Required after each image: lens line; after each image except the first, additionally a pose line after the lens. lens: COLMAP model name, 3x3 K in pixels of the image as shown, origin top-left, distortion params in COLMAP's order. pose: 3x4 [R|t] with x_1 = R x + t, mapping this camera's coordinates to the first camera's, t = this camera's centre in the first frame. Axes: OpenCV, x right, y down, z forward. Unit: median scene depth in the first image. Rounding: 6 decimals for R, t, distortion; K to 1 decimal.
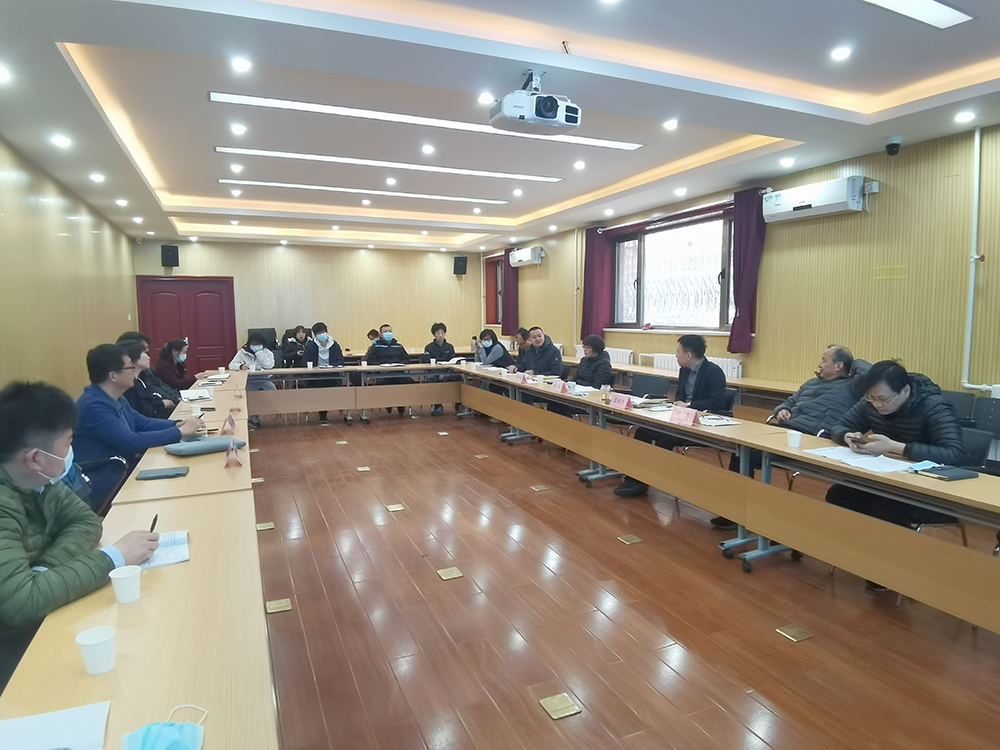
lens RADIAL K [[596.4, 0, 500.0], [0, 596.4, 375.0], [0, 0, 1]] dist [0.088664, -0.158394]
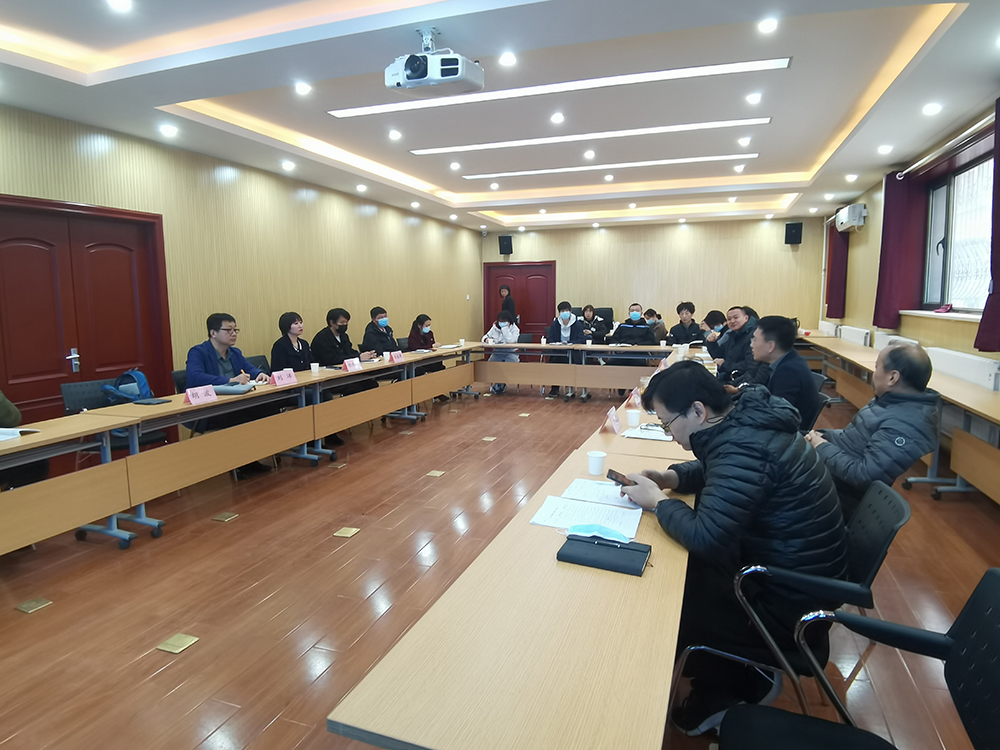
lens RADIAL K [[596.4, 0, 500.0], [0, 596.4, 375.0], [0, 0, 1]] dist [0.088664, -0.158394]
pose [[0.738113, 0.086142, -0.669155, 0.316226], [-0.063975, 0.996283, 0.057686, -0.012289], [0.671637, 0.000231, 0.740880, 0.149461]]
